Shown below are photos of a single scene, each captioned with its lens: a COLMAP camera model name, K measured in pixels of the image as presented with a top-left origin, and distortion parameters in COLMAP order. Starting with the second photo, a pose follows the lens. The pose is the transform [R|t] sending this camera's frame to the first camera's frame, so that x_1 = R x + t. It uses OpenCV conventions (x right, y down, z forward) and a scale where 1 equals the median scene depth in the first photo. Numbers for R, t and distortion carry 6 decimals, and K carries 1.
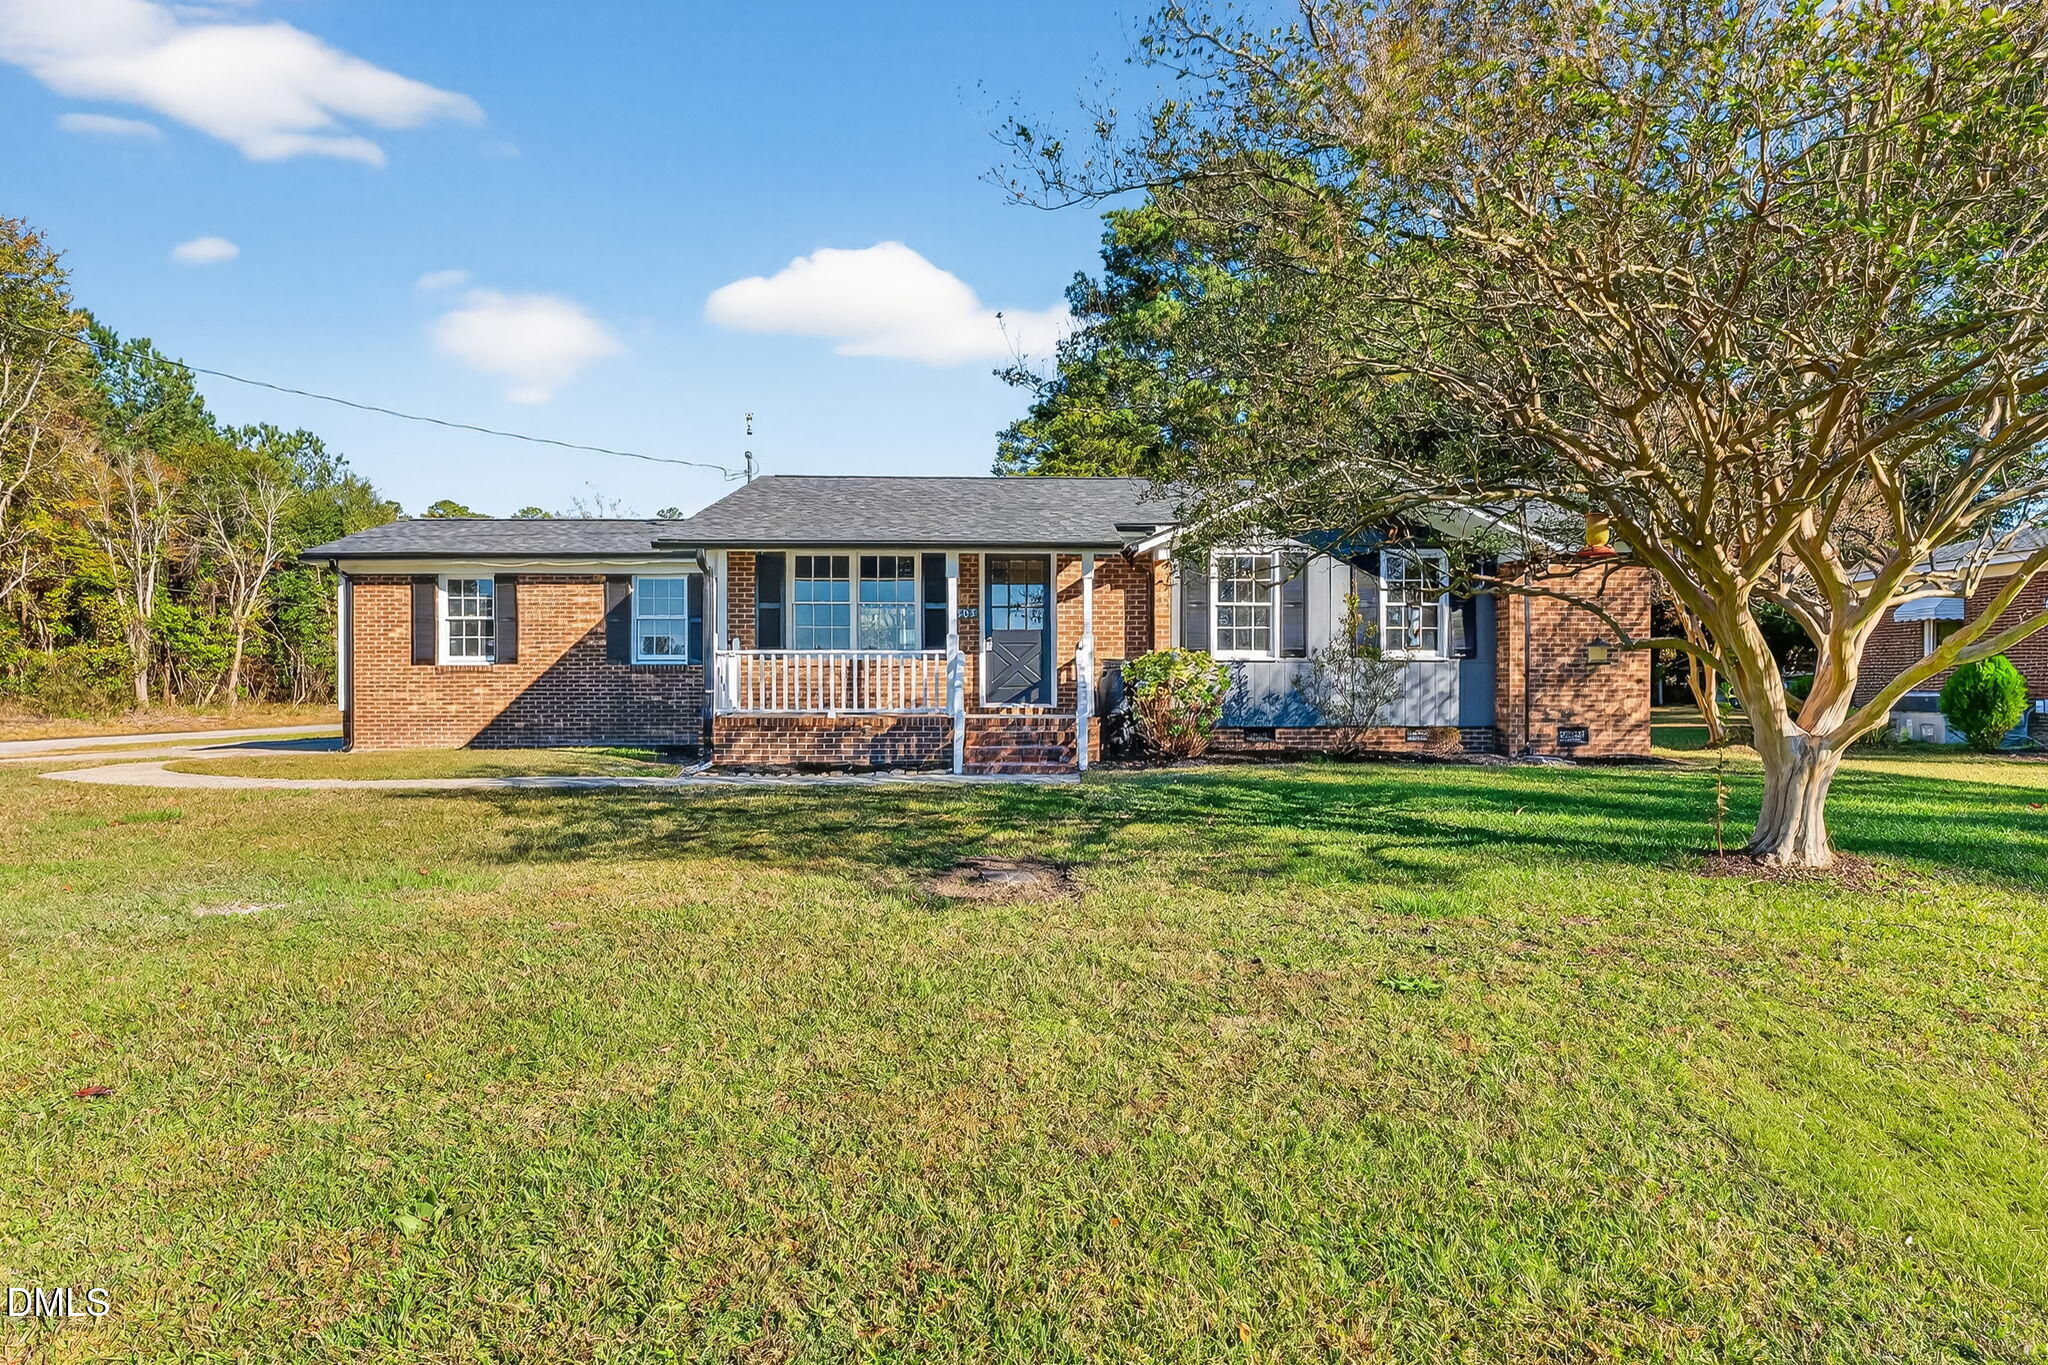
lens RADIAL K [[902.2, 0, 960.4], [0, 902.2, 680.7], [0, 0, 1]] dist [0.002822, -0.000026]
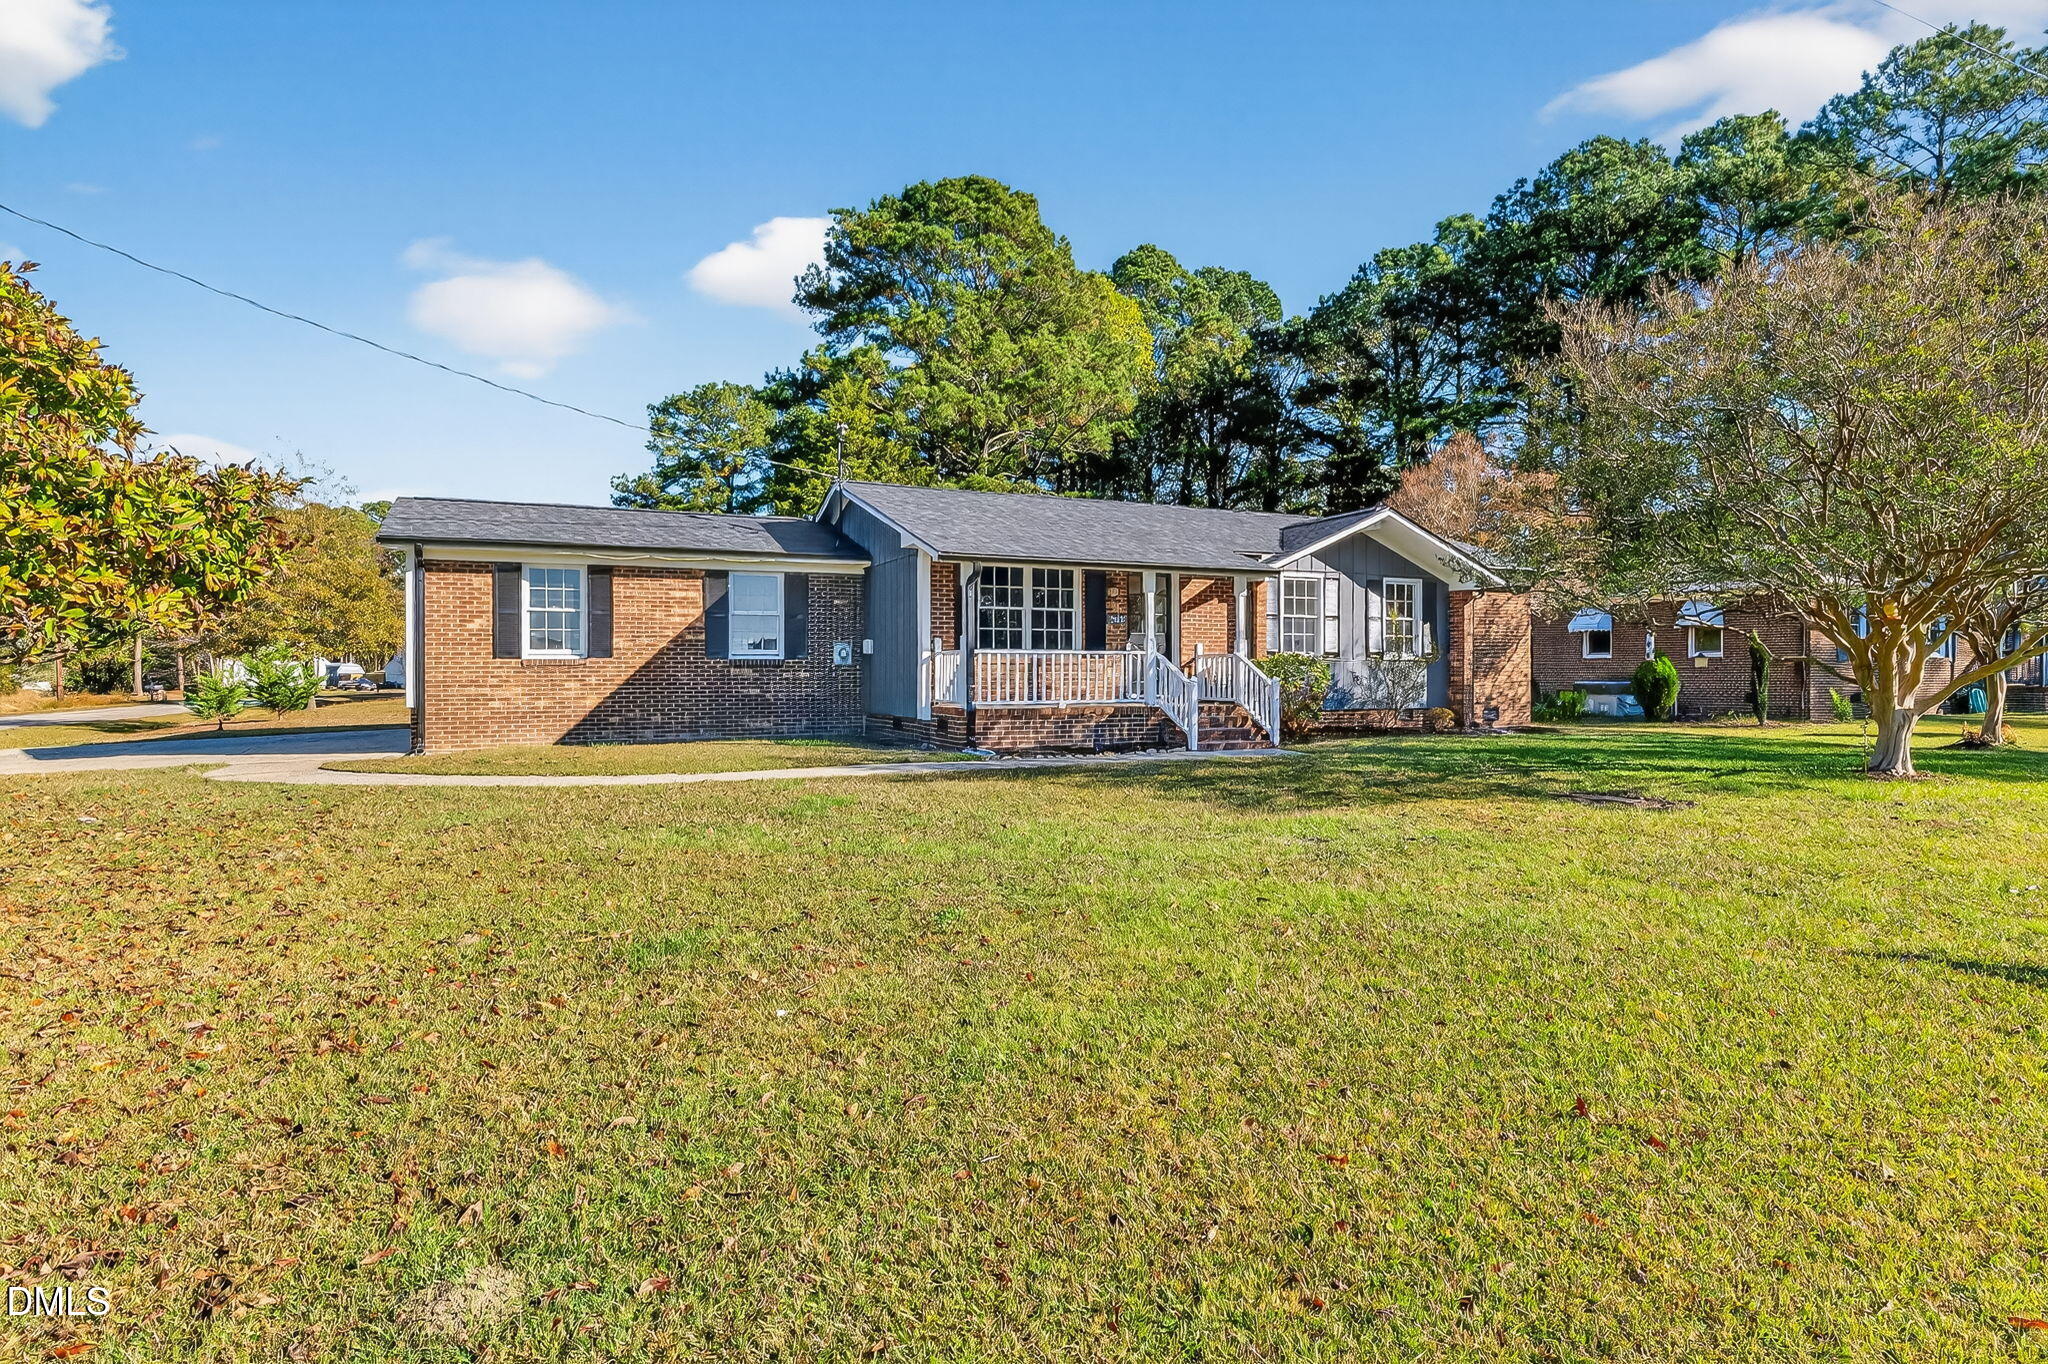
lens RADIAL K [[902.2, 0, 960.4], [0, 902.2, 680.2], [0, 0, 1]] dist [0.002822, -0.000026]
pose [[0.943472, -0.003101, 0.331438, -0.553015], [-0.000926, 0.999928, 0.011992, -0.007909], [-0.331451, -0.011621, 0.943401, -0.060242]]
